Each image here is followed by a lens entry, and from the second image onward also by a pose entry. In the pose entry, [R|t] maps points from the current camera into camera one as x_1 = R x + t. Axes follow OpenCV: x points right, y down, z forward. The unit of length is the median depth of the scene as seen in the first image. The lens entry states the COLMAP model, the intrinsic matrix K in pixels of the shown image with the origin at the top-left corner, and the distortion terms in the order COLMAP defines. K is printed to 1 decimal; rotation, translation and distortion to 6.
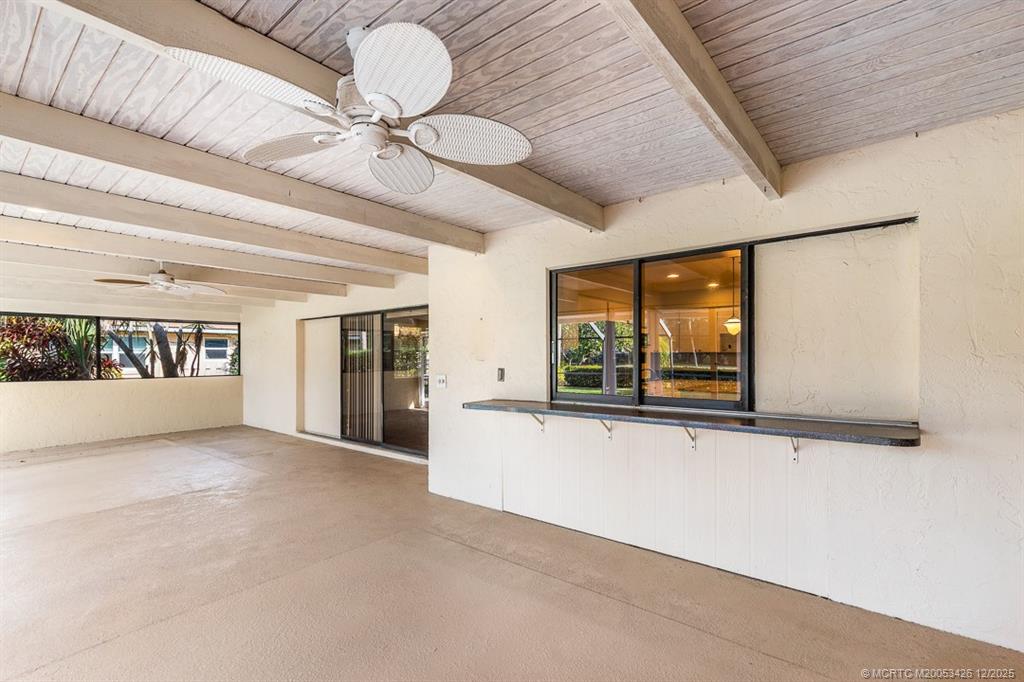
lens RADIAL K [[472.4, 0, 518.7], [0, 472.4, 344.9], [0, 0, 1]] dist [0.022347, -0.000020]
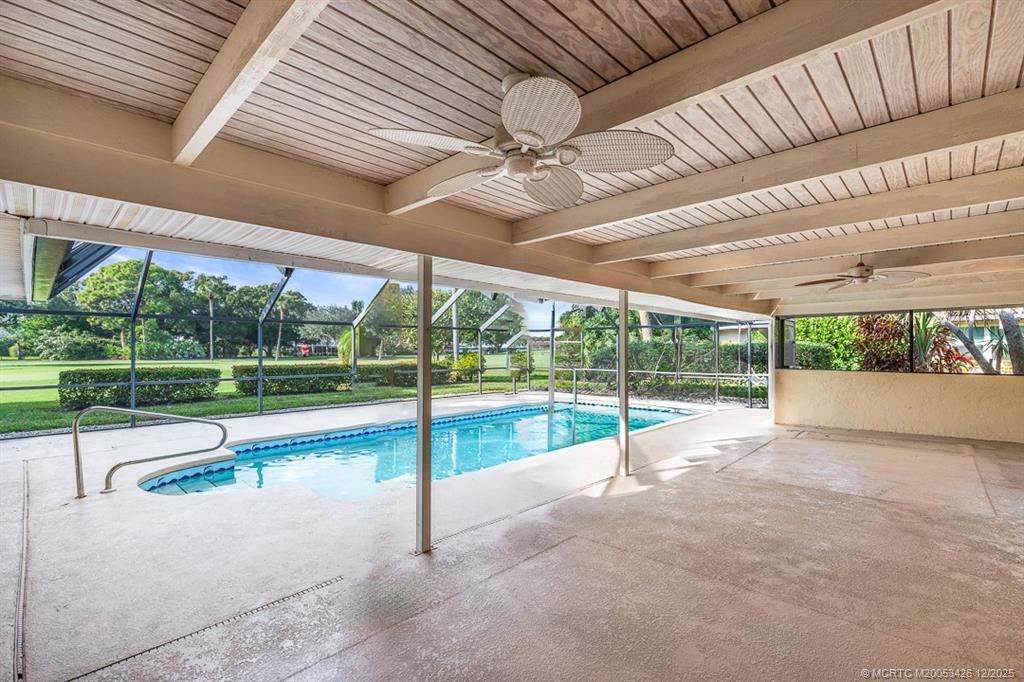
lens RADIAL K [[472.4, 0, 518.7], [0, 472.4, 344.9], [0, 0, 1]] dist [0.022347, -0.000020]
pose [[-0.053263, -0.005969, -0.998563, 0.288305], [0.026858, 0.999612, -0.007408, -0.000154], [0.998219, -0.027214, -0.053082, 0.385749]]
